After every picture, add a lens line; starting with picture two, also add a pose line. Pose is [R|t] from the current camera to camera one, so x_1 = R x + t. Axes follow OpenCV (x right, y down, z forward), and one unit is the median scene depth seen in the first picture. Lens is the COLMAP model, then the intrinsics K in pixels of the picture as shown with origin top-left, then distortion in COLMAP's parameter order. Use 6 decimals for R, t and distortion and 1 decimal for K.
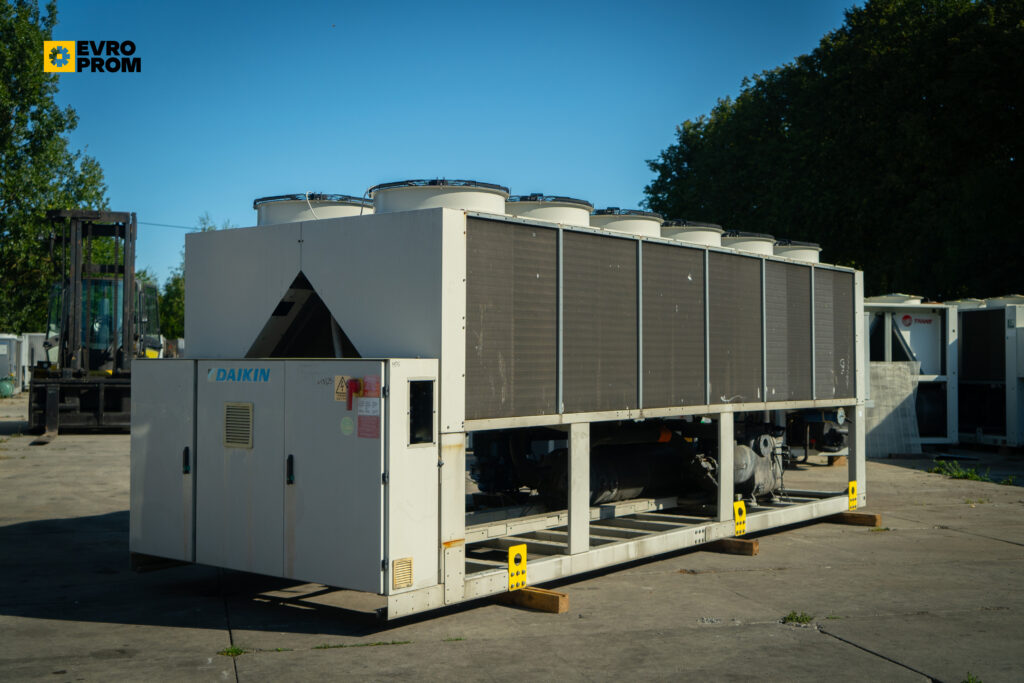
lens RADIAL K [[1223.3, 0, 505.8], [0, 1223.3, 332.0], [0, 0, 1]] dist [-0.000182, -0.009598]
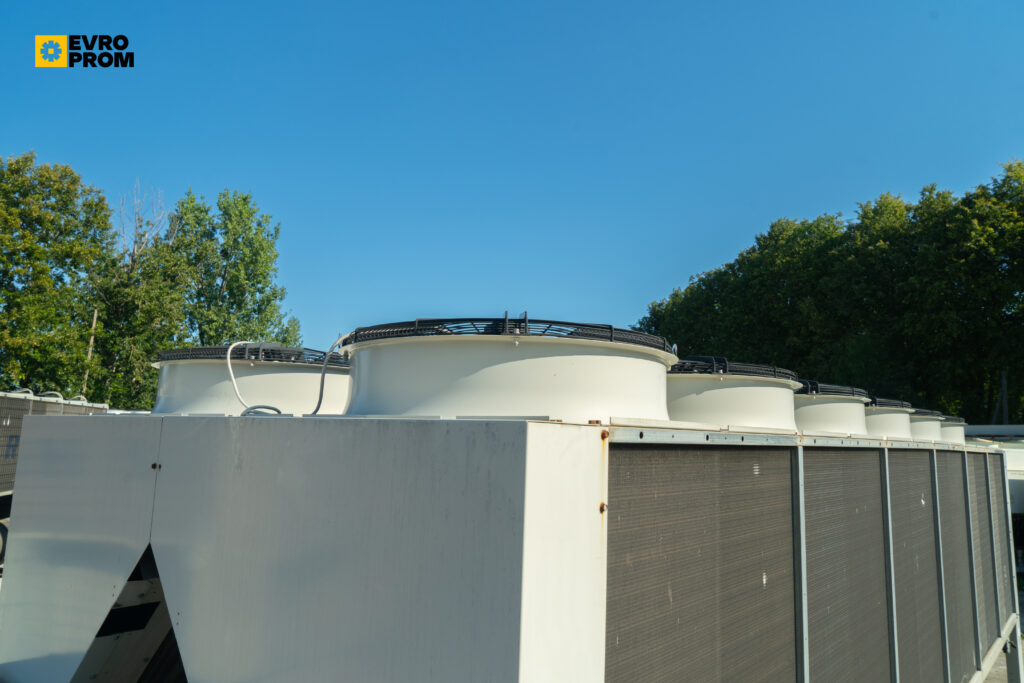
lens RADIAL K [[703.9, 0, 512.0], [0, 703.9, 341.5], [0, 0, 1]] dist [-0.022802, 0.006895]
pose [[0.998984, 0.022410, -0.039102, -0.014105], [-0.026739, 0.993125, -0.113964, -0.028955], [0.036279, 0.114894, 0.992715, 0.244920]]
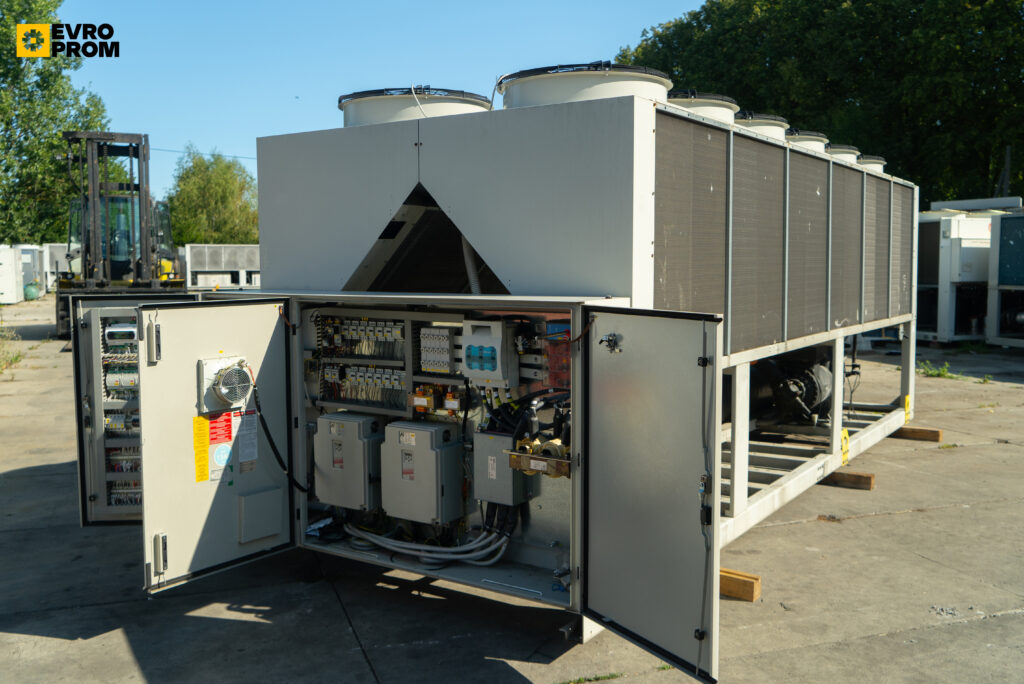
lens RADIAL K [[952.4, 0, 512.0], [0, 952.4, 342.0], [0, 0, 1]] dist [0.001596, -0.006347]
pose [[0.996789, -0.013232, 0.078977, -0.049831], [0.004644, 0.994146, 0.107950, -0.004210], [-0.079943, -0.107236, 0.991014, 0.117379]]
